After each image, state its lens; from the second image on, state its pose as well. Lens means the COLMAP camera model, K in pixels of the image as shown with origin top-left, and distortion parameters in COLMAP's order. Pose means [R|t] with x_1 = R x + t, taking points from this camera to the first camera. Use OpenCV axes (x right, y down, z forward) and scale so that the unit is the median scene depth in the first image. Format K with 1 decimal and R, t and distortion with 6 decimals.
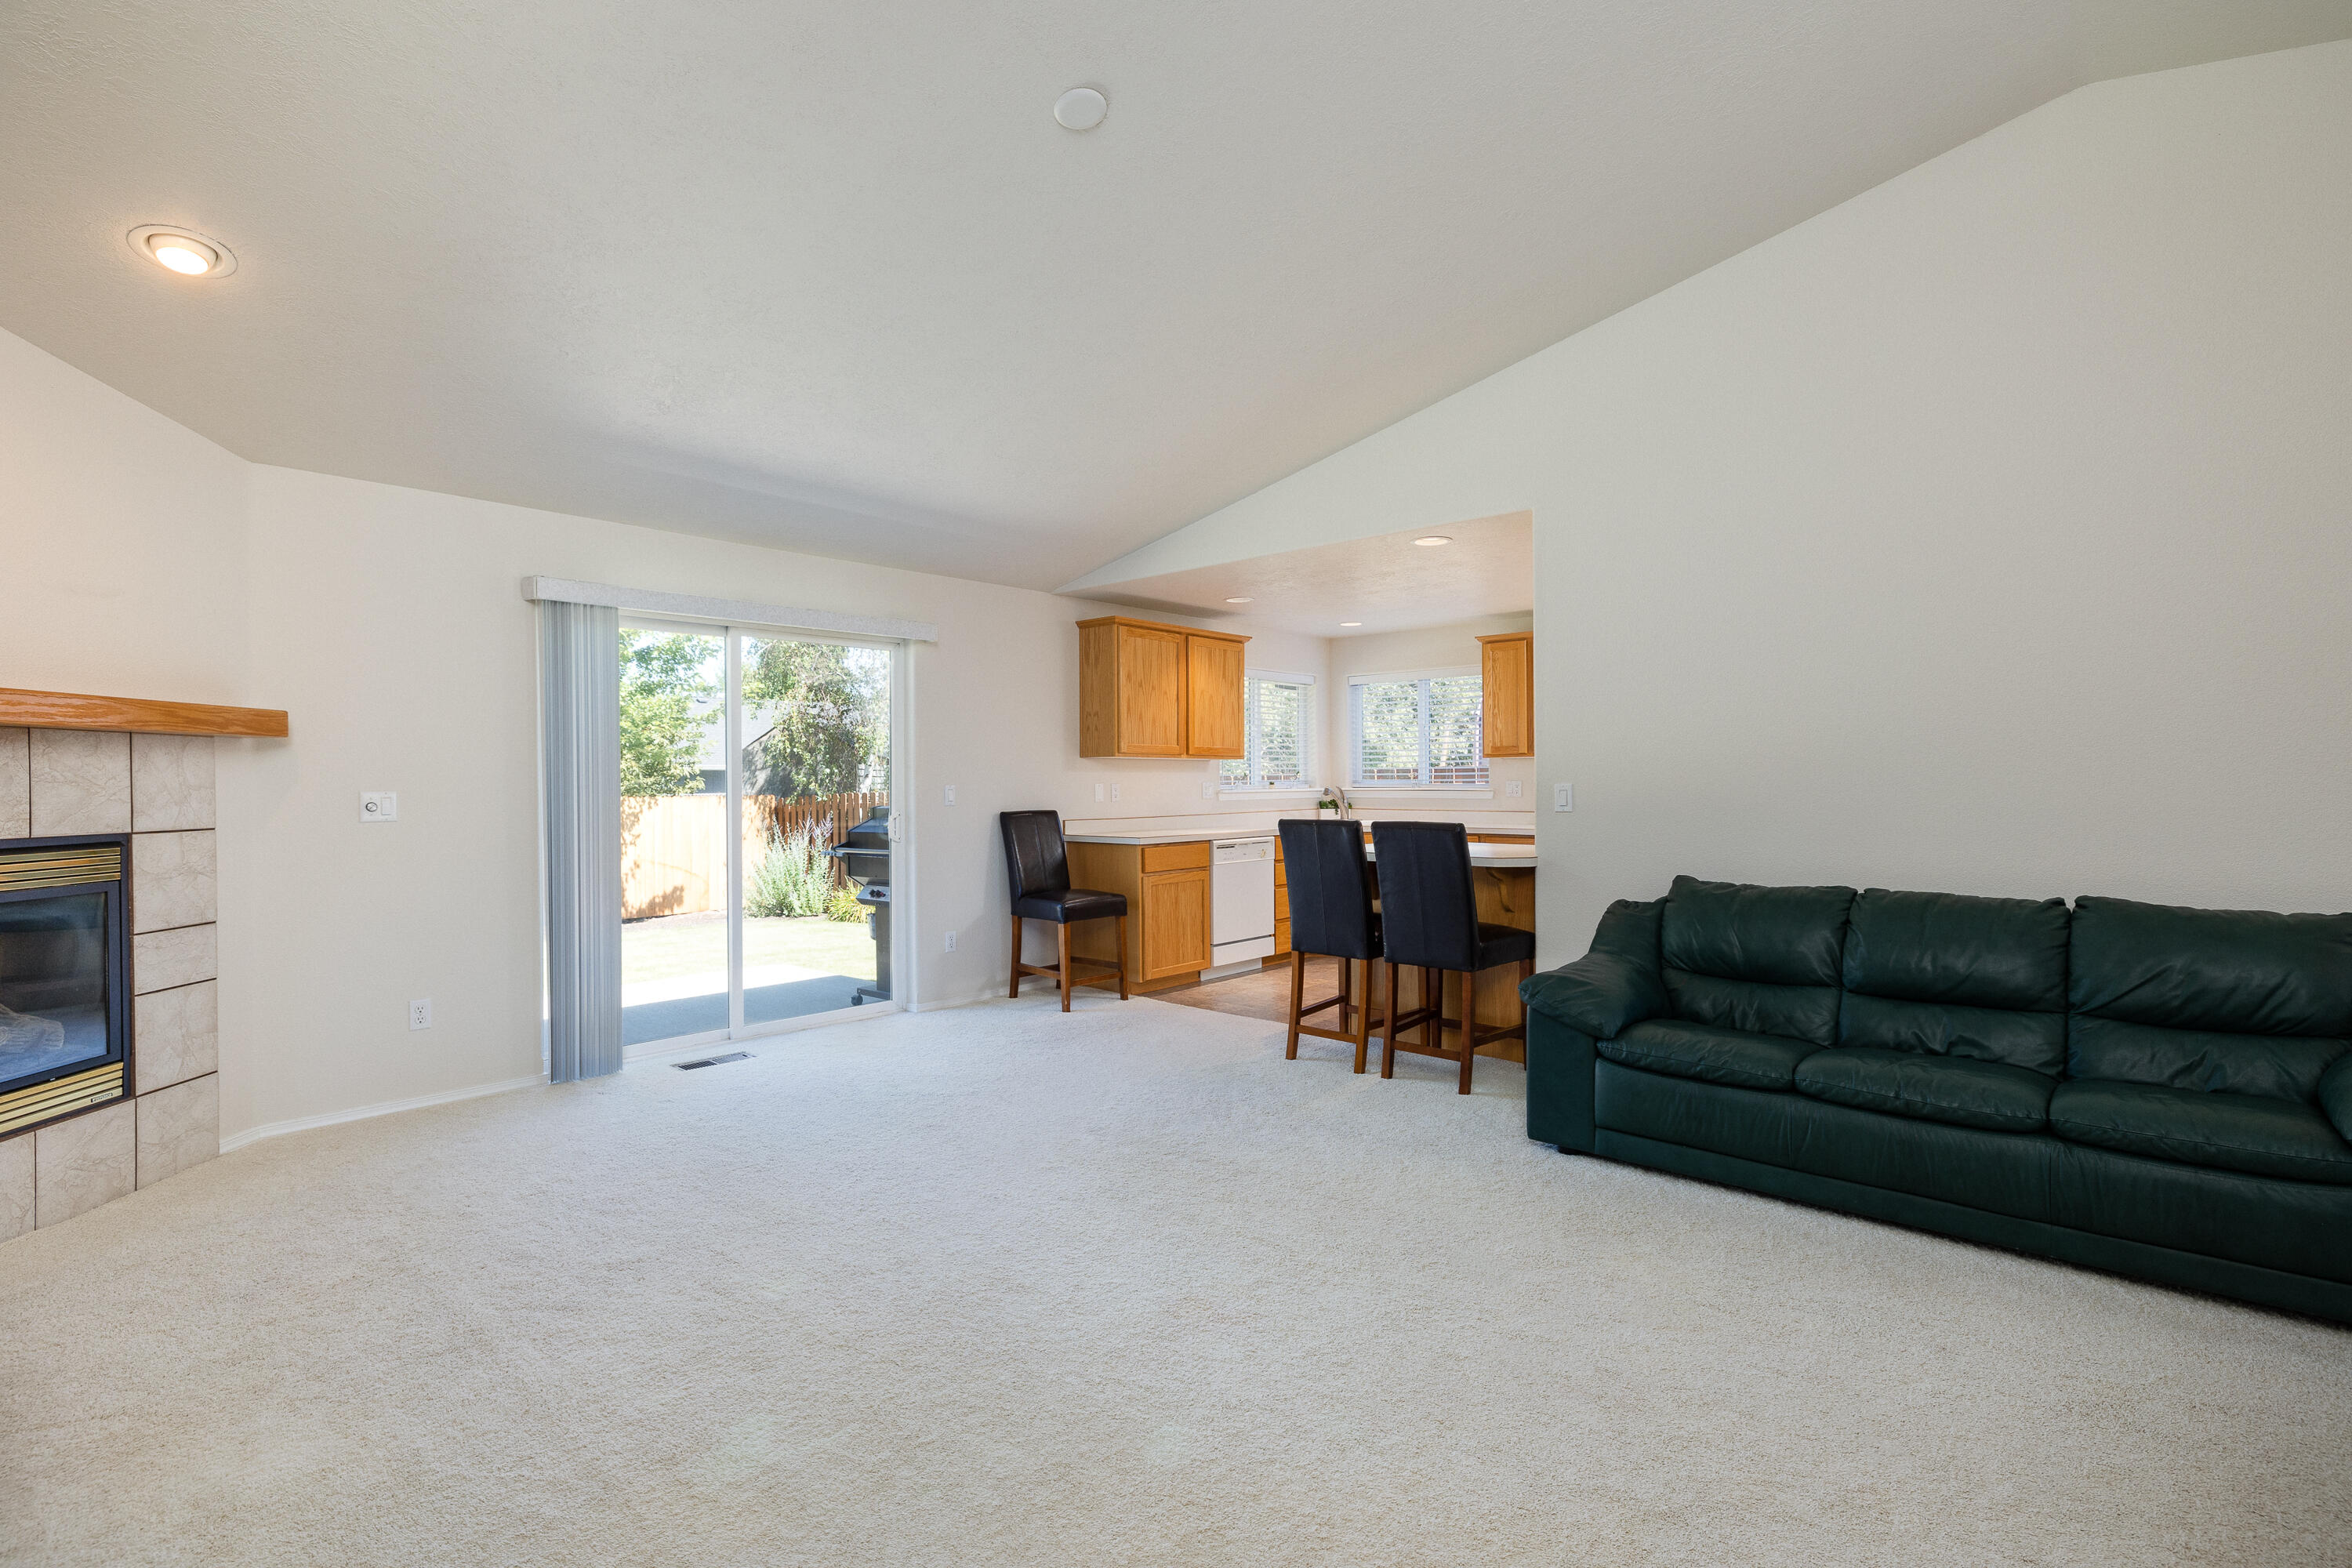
lens RADIAL K [[1080.2, 0, 1176.0], [0, 1080.2, 784.0], [0, 0, 1]] dist [-0.002975, 0.000130]
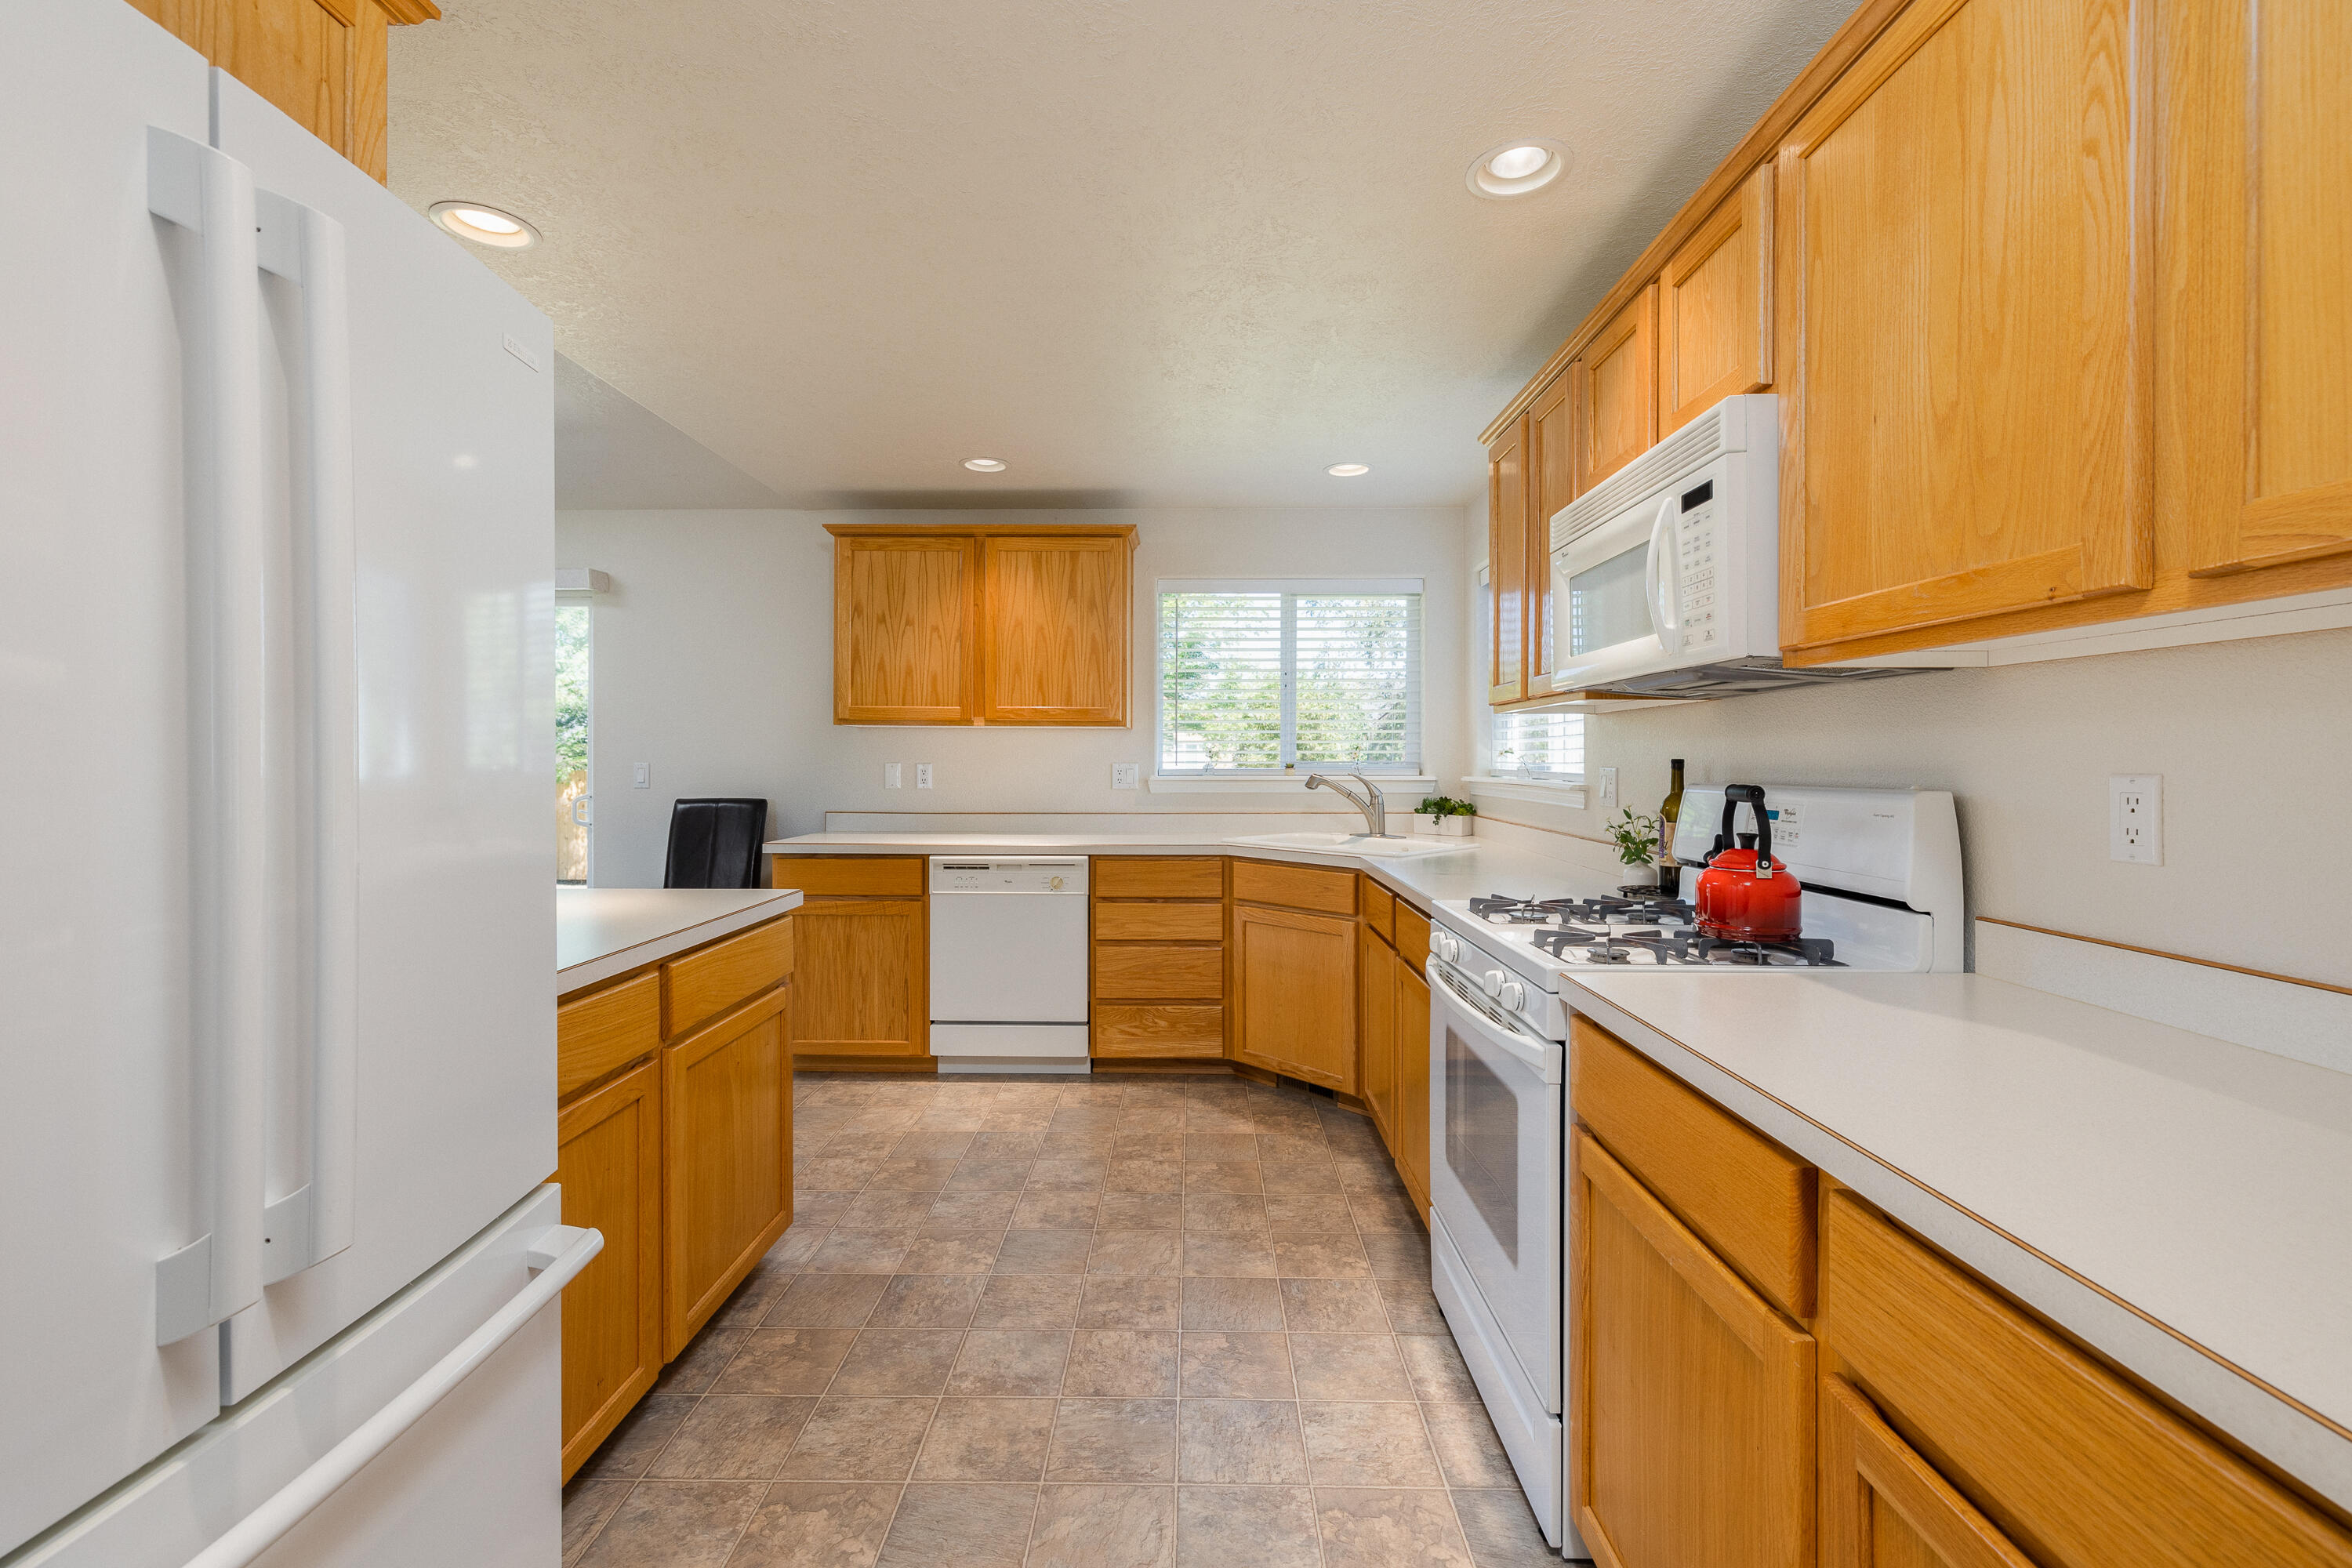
lens RADIAL K [[1017.0, 0, 1176.0], [0, 1017.0, 784.0], [0, 0, 1]] dist [0.000811, 0.000062]
pose [[0.665906, 0.024382, -0.745637, 1.087705], [-0.008213, 0.999645, 0.025353, -0.011163], [0.745990, -0.010758, 0.665870, 1.356025]]
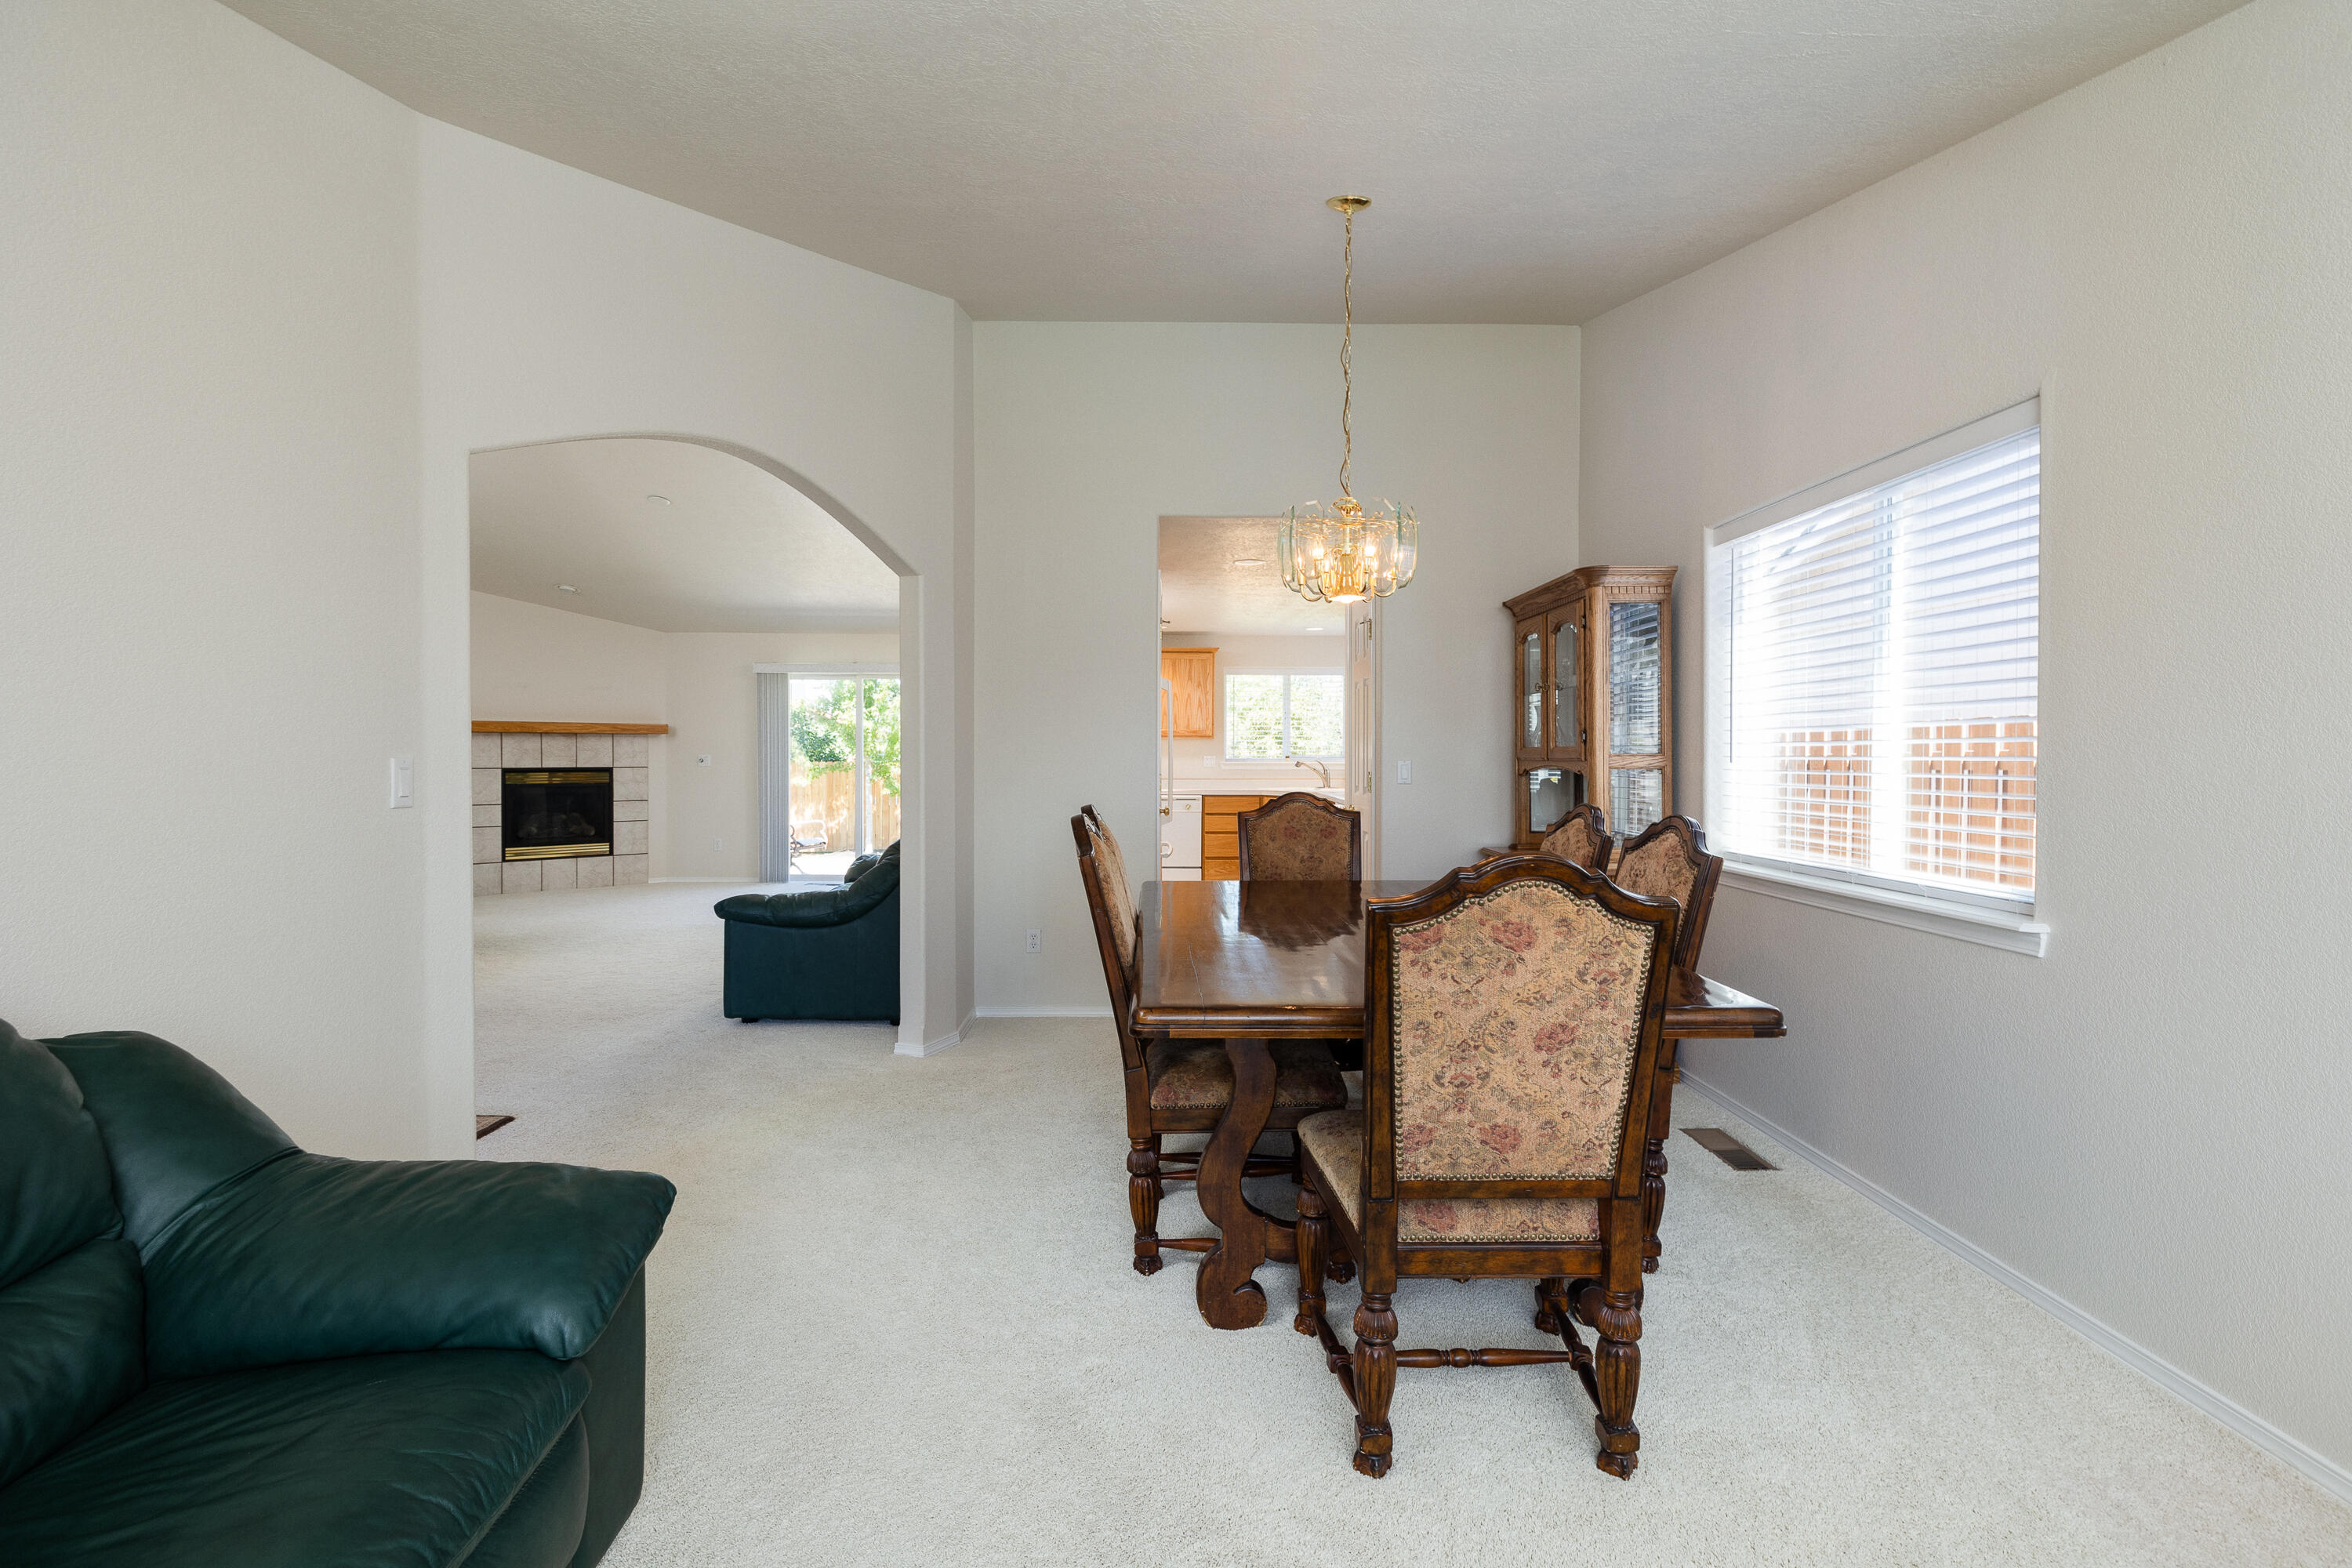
lens RADIAL K [[1080.2, 0, 1176.0], [0, 1080.2, 784.0], [0, 0, 1]] dist [-0.002975, 0.000130]
pose [[0.682759, 0.033290, -0.729885, 2.171748], [-0.010244, 0.999299, 0.035995, -0.030507], [0.730572, -0.017099, 0.682622, 0.083968]]
